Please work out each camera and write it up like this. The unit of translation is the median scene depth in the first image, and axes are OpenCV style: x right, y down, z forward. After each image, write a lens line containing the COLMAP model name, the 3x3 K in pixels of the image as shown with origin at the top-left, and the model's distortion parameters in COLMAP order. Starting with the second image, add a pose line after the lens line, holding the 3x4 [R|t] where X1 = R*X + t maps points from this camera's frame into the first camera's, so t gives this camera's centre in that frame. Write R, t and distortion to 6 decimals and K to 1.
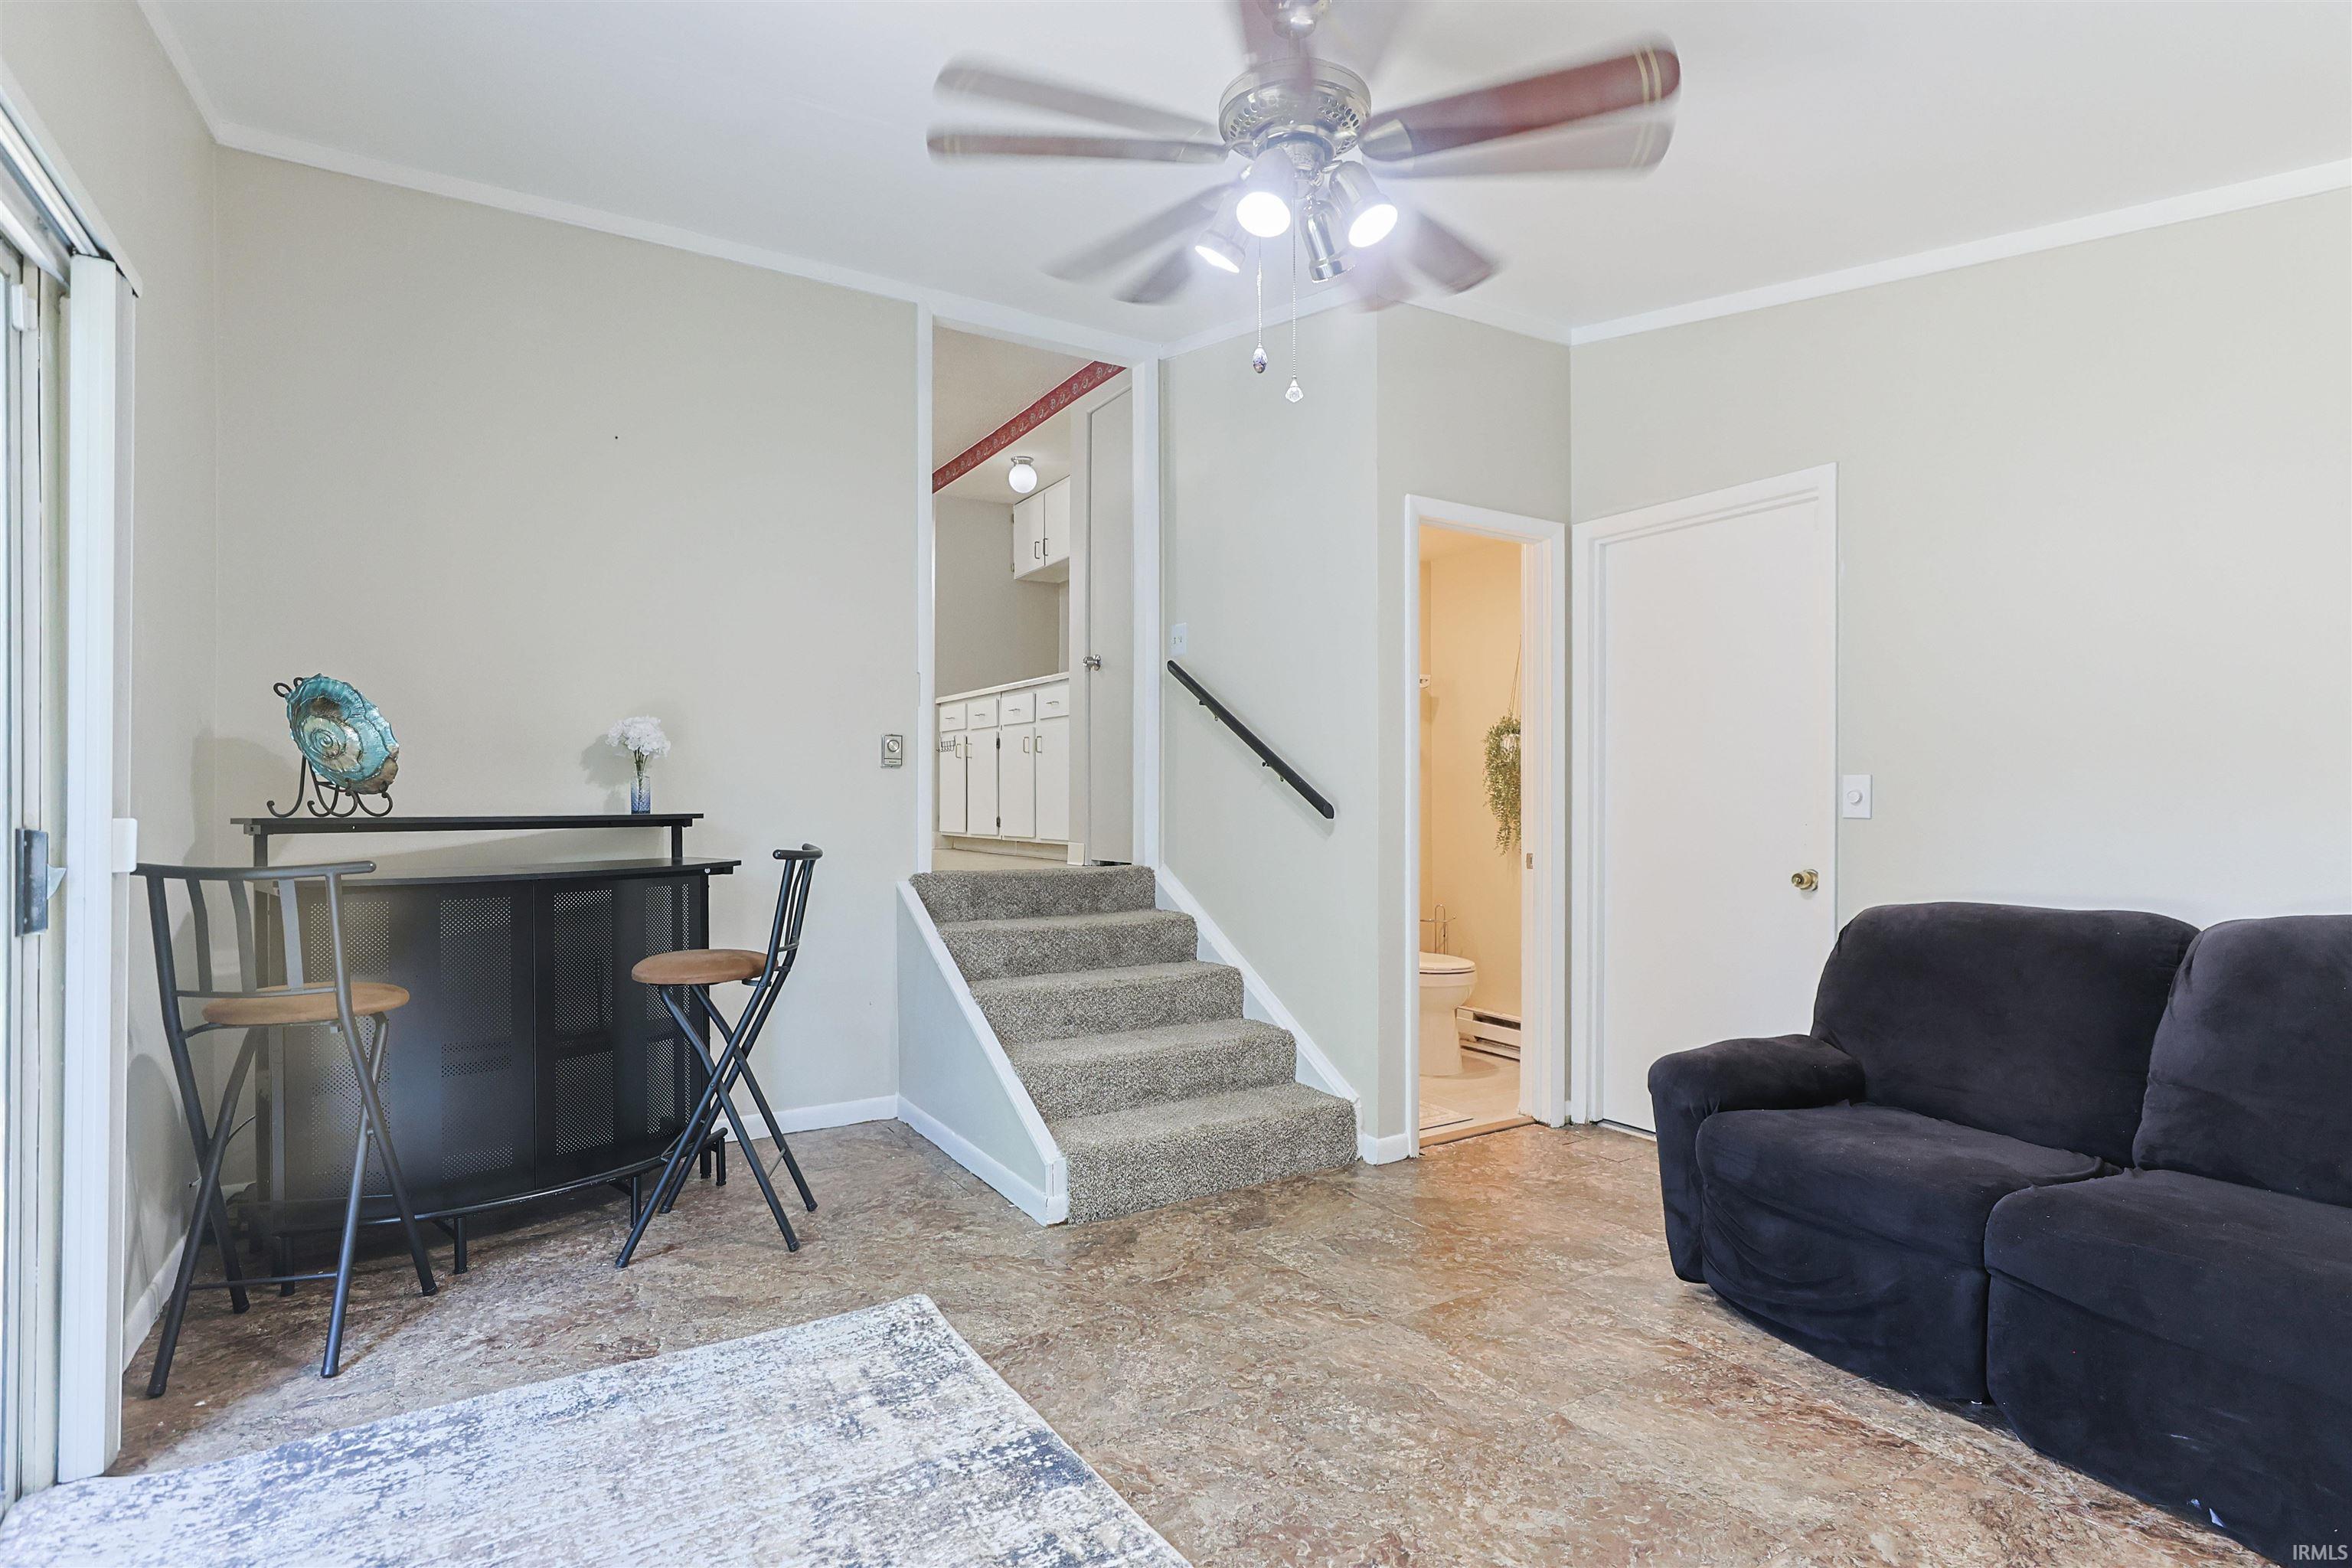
lens RADIAL K [[1148.1, 0, 1176.0], [0, 1148.1, 784.0], [0, 0, 1]] dist [-0.015078, 0.012793]
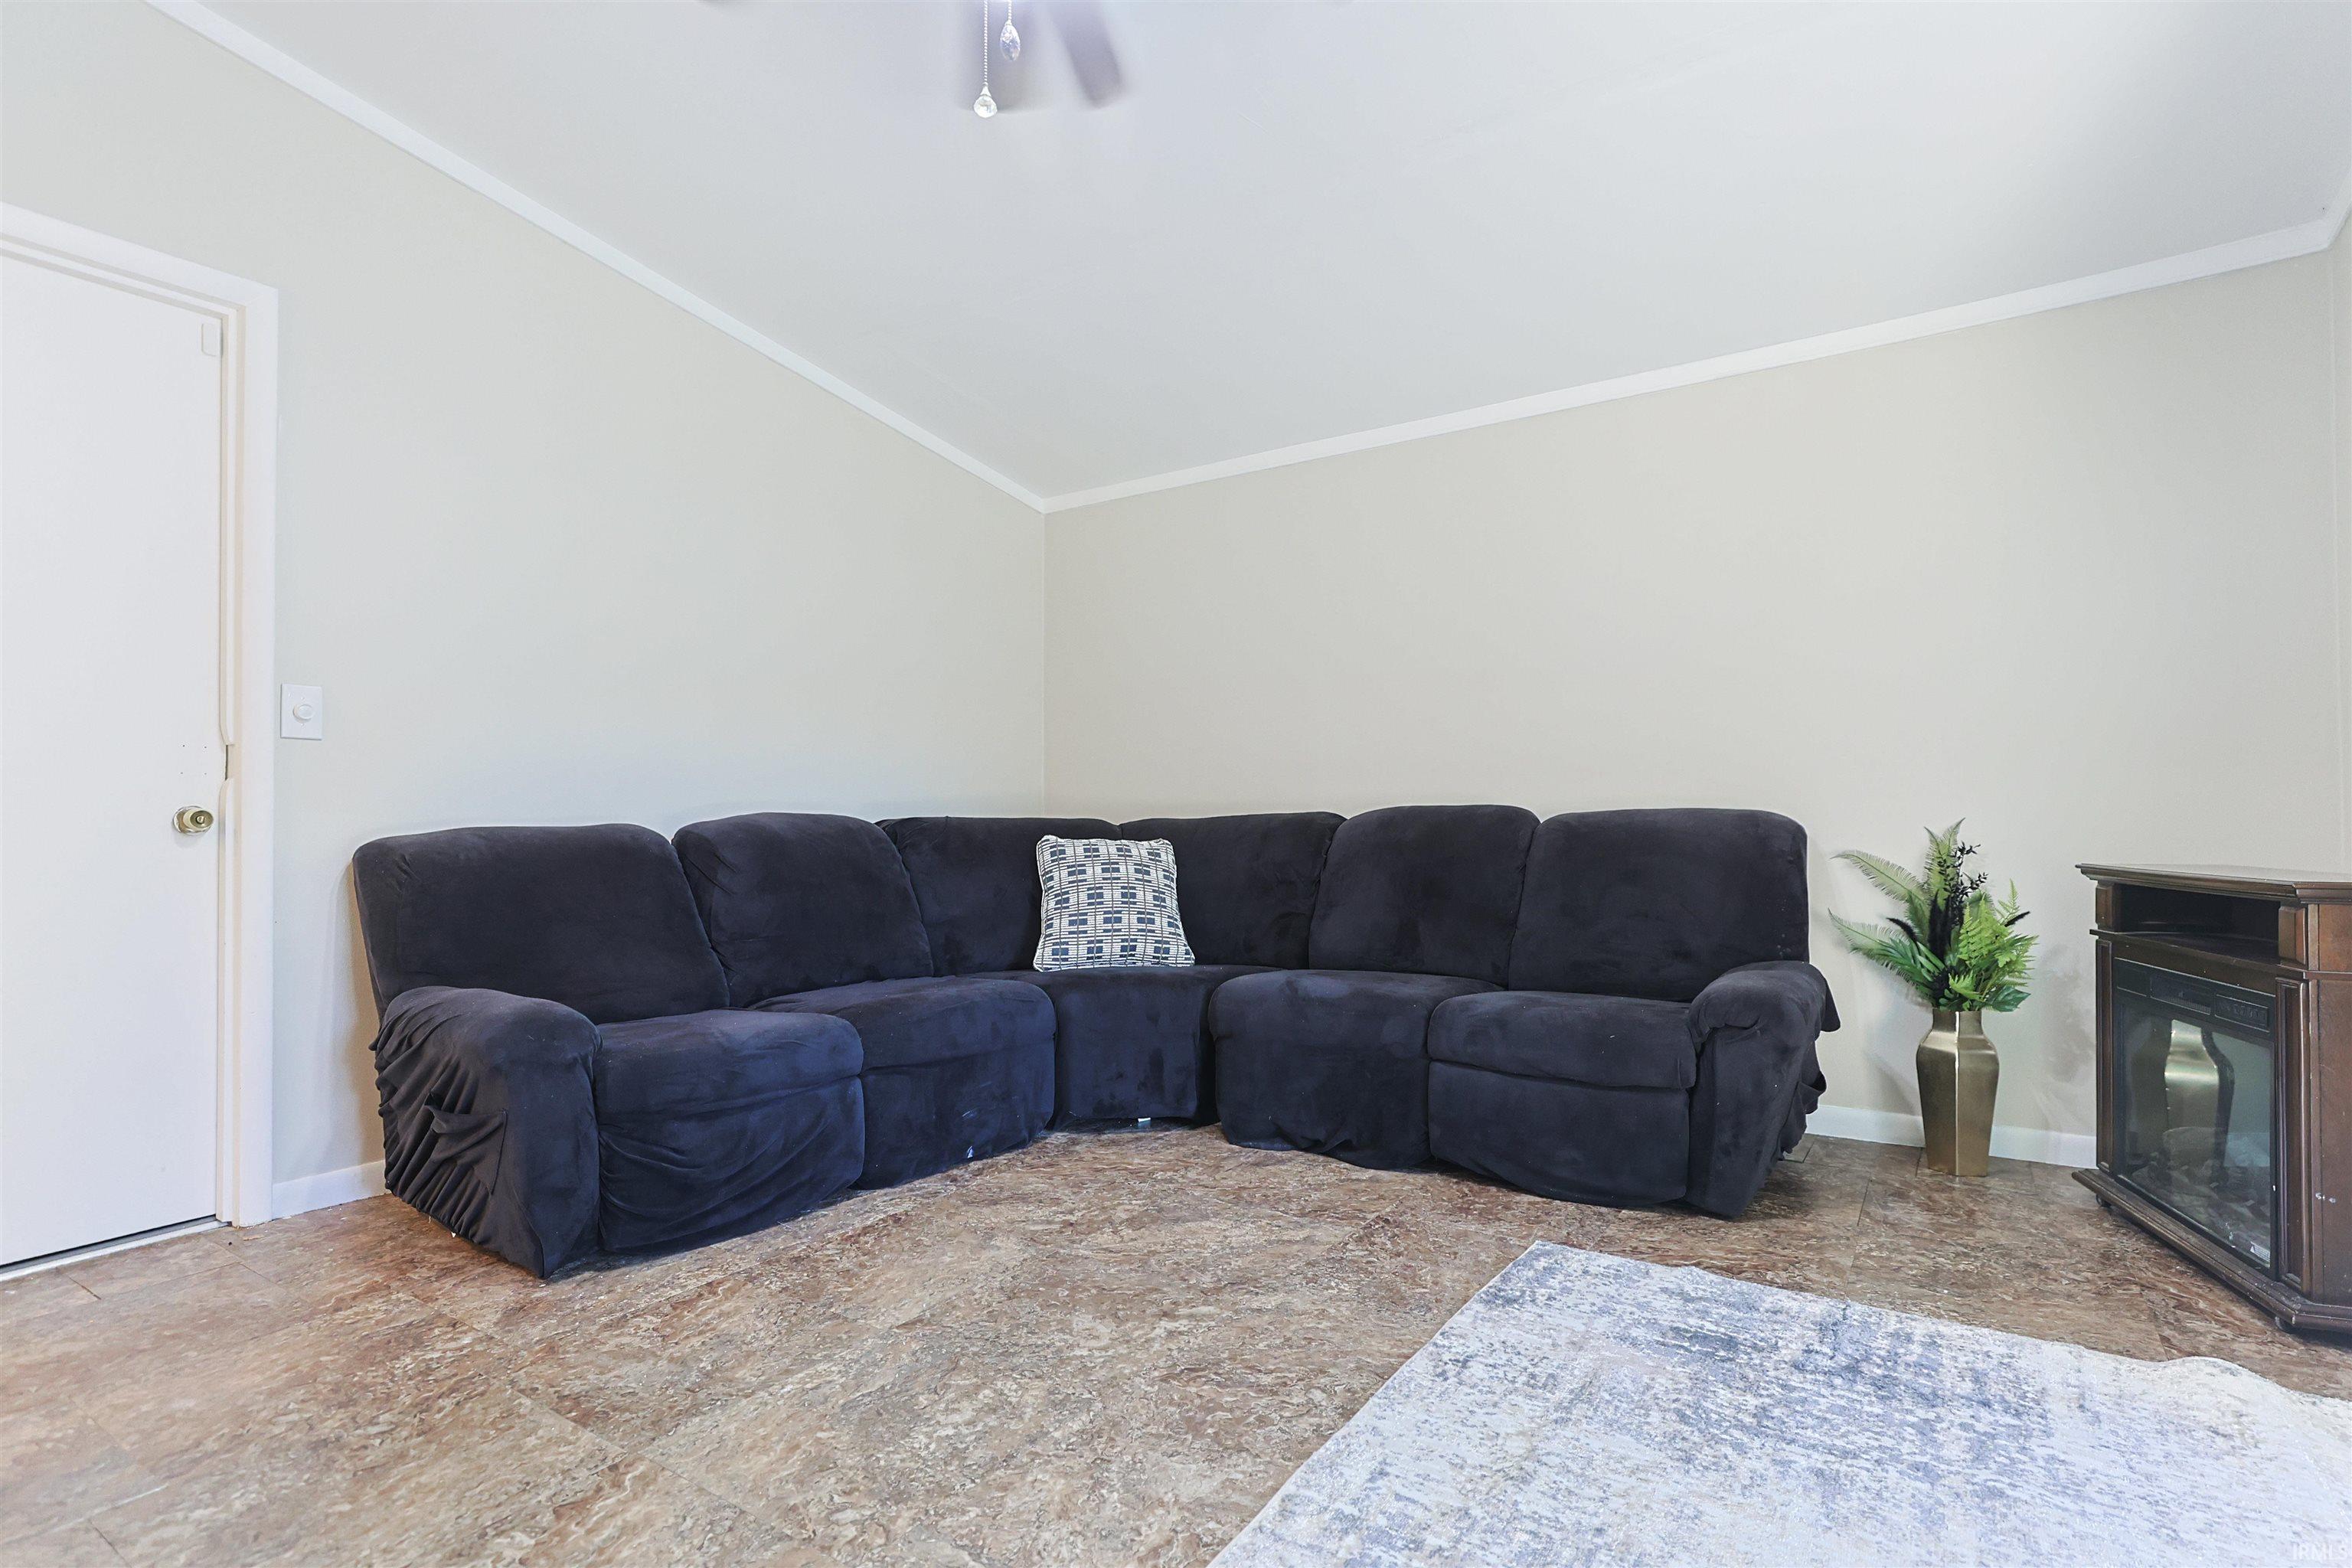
lens RADIAL K [[1157.1, 0, 1200.1], [0, 1157.1, 793.4], [0, 0, 1]] dist [-0.001633, -0.000302]
pose [[-0.416754, 0.028606, 0.908569, -0.534135], [-0.005472, 0.999408, -0.033977, 0.120350], [-0.909003, -0.019132, -0.416351, 0.975766]]
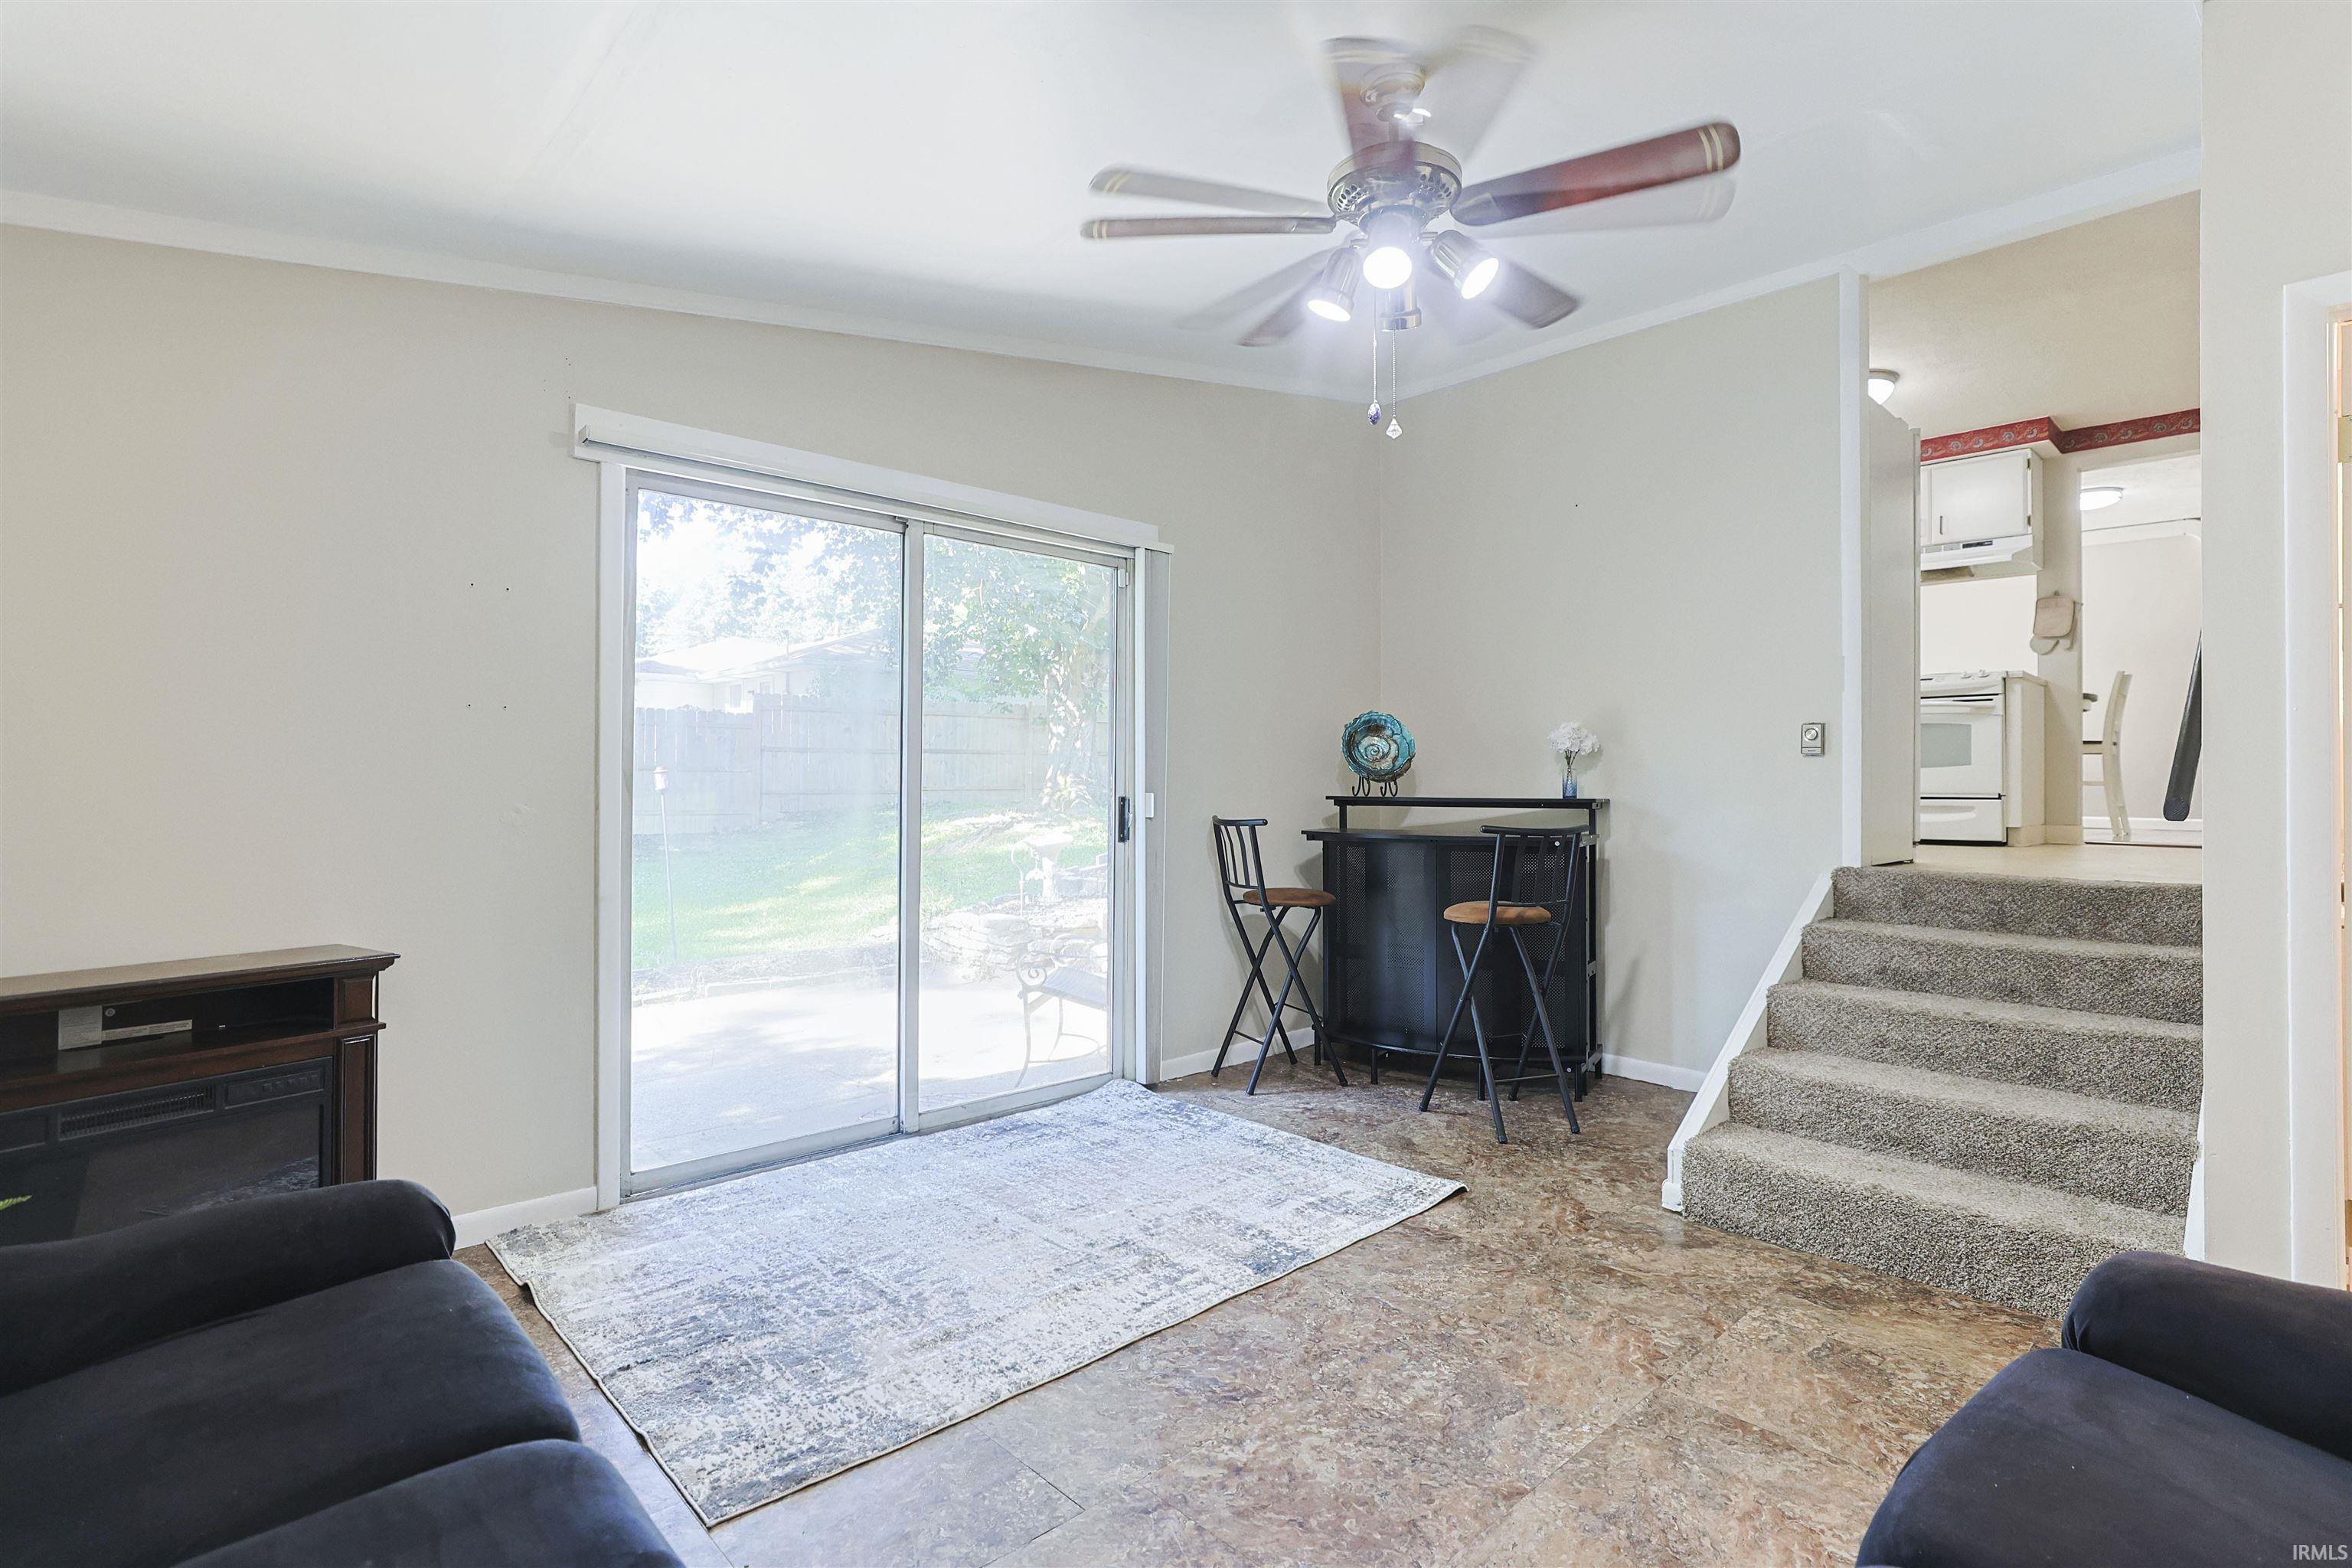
lens RADIAL K [[1120.6, 0, 1218.4], [0, 1120.6, 779.7], [0, 0, 1]] dist [-0.002817, -0.000440]
pose [[0.227704, -0.005922, -0.973712, 0.923750], [0.008244, 0.999957, -0.004153, 0.010471], [0.973695, -0.007081, 0.227744, 0.481179]]
